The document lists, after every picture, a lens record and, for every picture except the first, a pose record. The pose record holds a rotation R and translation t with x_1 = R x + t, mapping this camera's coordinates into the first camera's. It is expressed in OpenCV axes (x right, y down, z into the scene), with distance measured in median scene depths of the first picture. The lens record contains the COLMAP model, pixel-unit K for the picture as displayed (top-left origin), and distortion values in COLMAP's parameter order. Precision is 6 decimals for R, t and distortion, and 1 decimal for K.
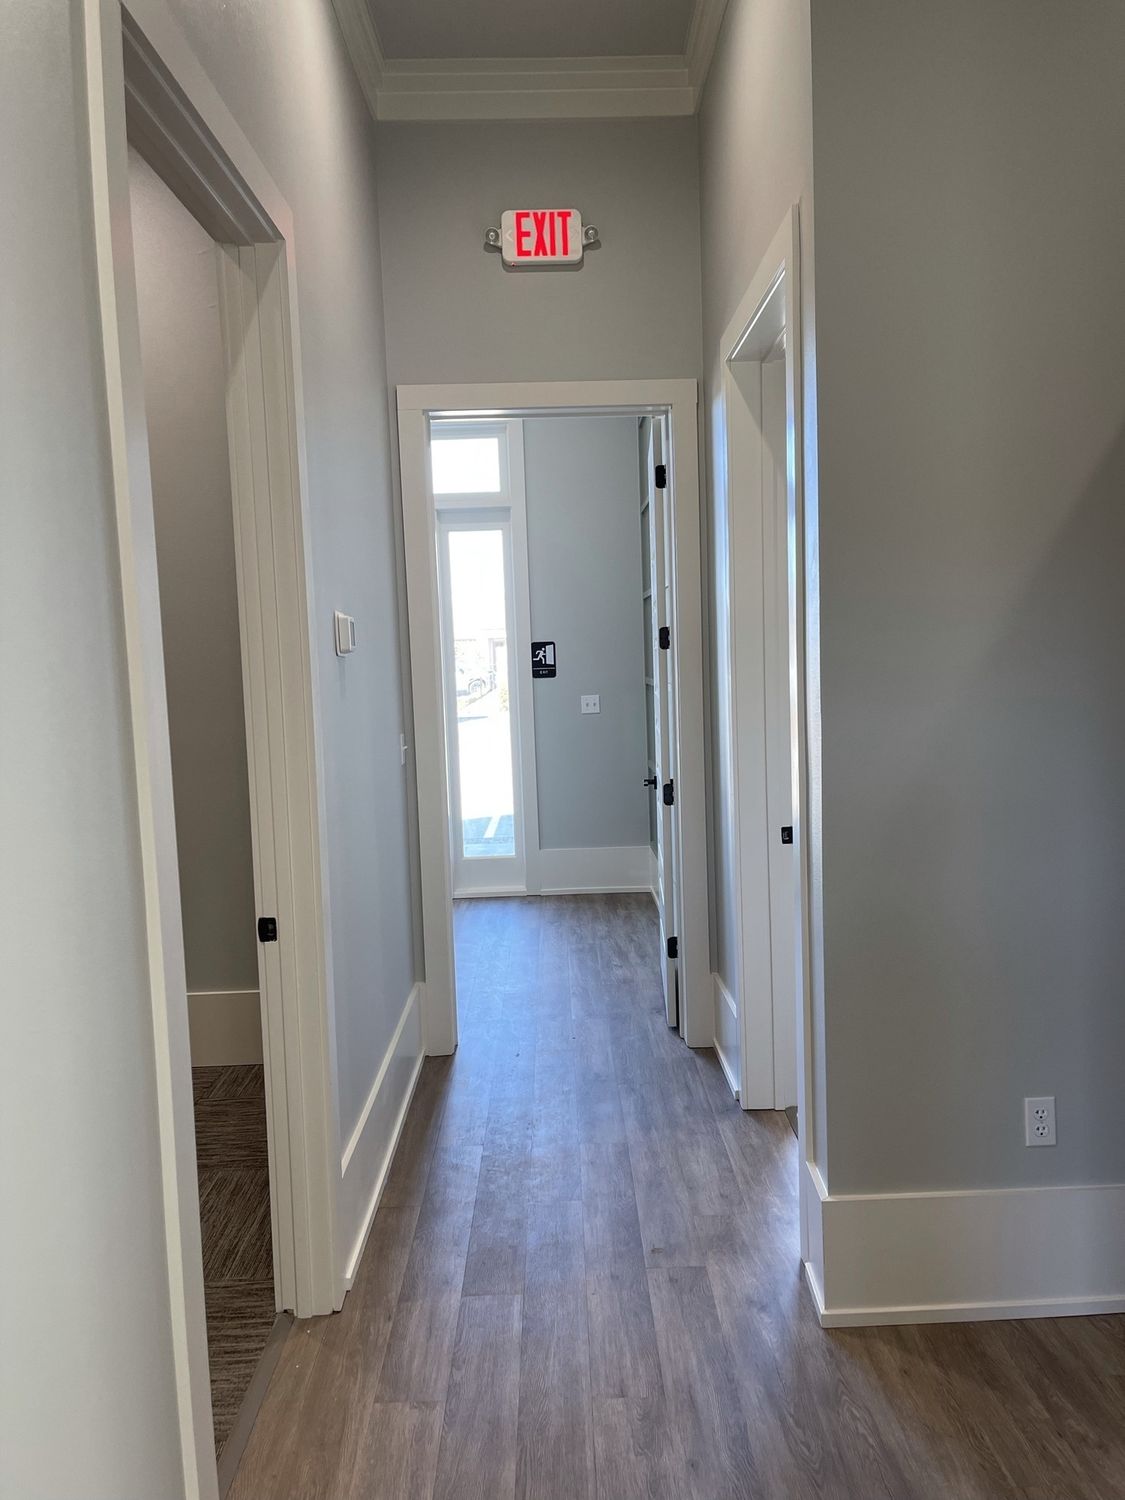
lens RADIAL K [[1115.6, 0, 562.5], [0, 1115.6, 750.0], [0, 0, 1]] dist [0.078765, -0.114359]
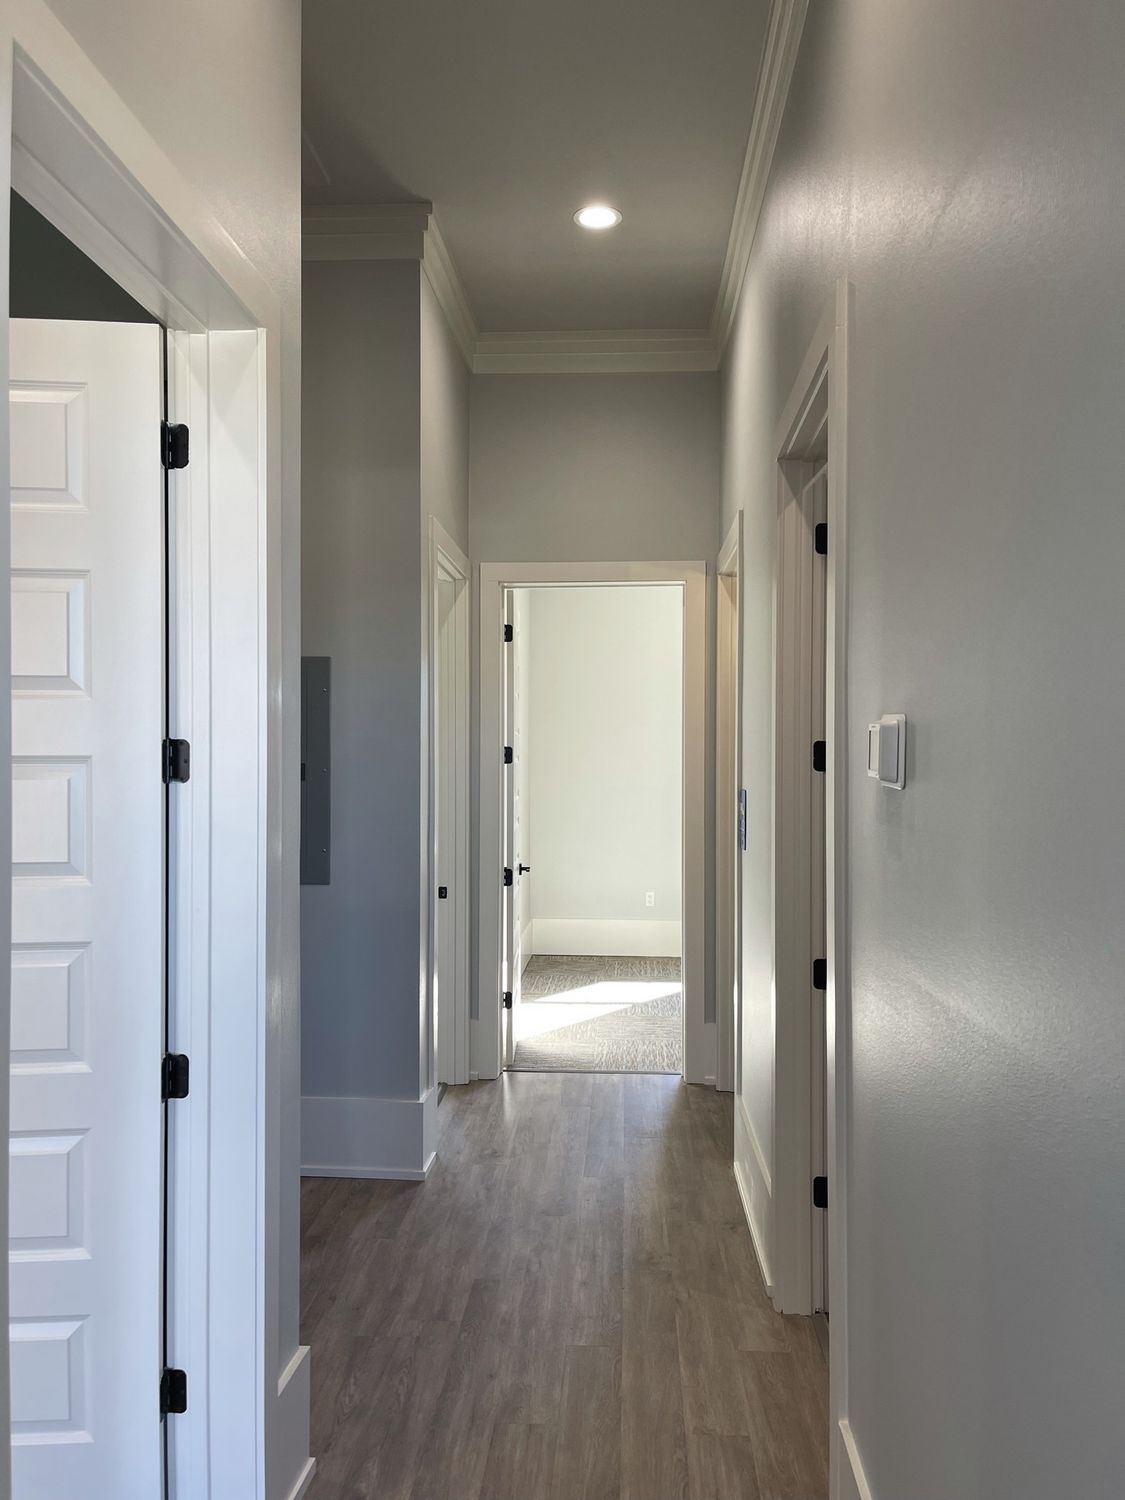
lens RADIAL K [[1119.3, 0, 554.7], [0, 1119.3, 749.0], [0, 0, 1]] dist [0.060854, -0.081253]
pose [[-0.996521, 0.033039, 0.076514, -0.068418], [0.039369, 0.995793, 0.082749, -0.173929], [-0.073458, 0.085473, -0.993629, 1.737581]]
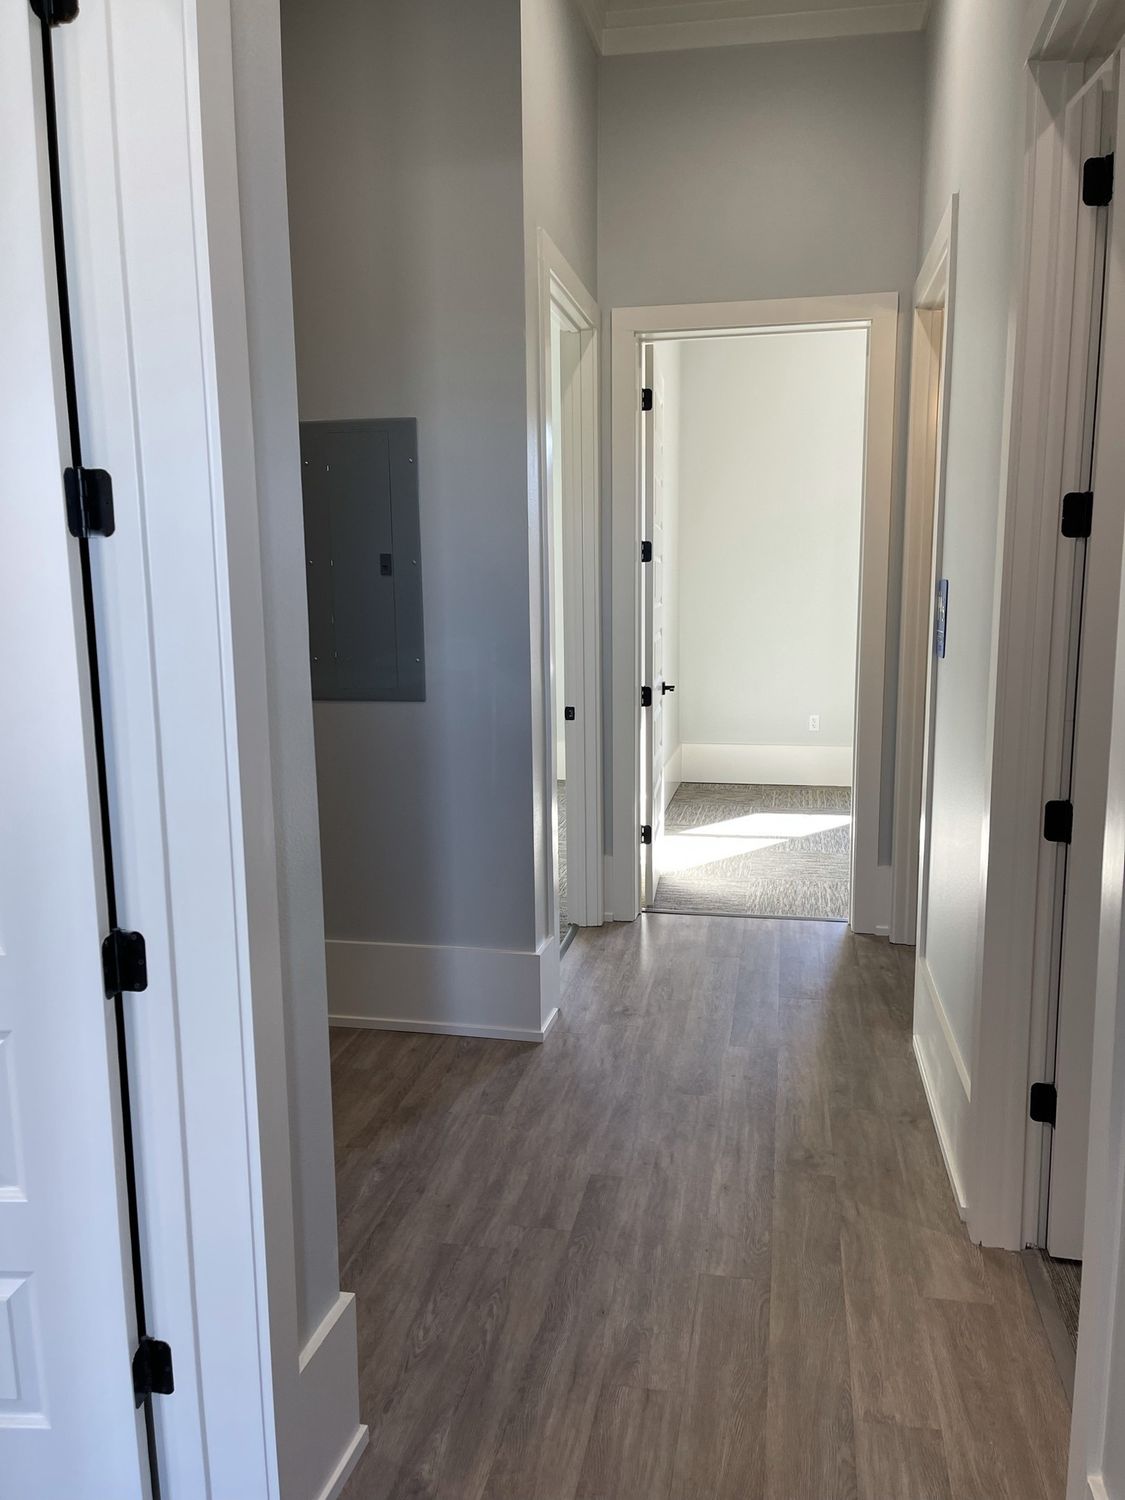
lens RADIAL K [[1122.9, 0, 573.7], [0, 1122.9, 749.2], [0, 0, 1]] dist [0.067493, -0.088716]
pose [[-0.978912, 0.013869, 0.203811, -0.065462], [0.061635, 0.971249, 0.229947, -0.106641], [-0.194762, 0.237660, -0.951623, 1.452602]]
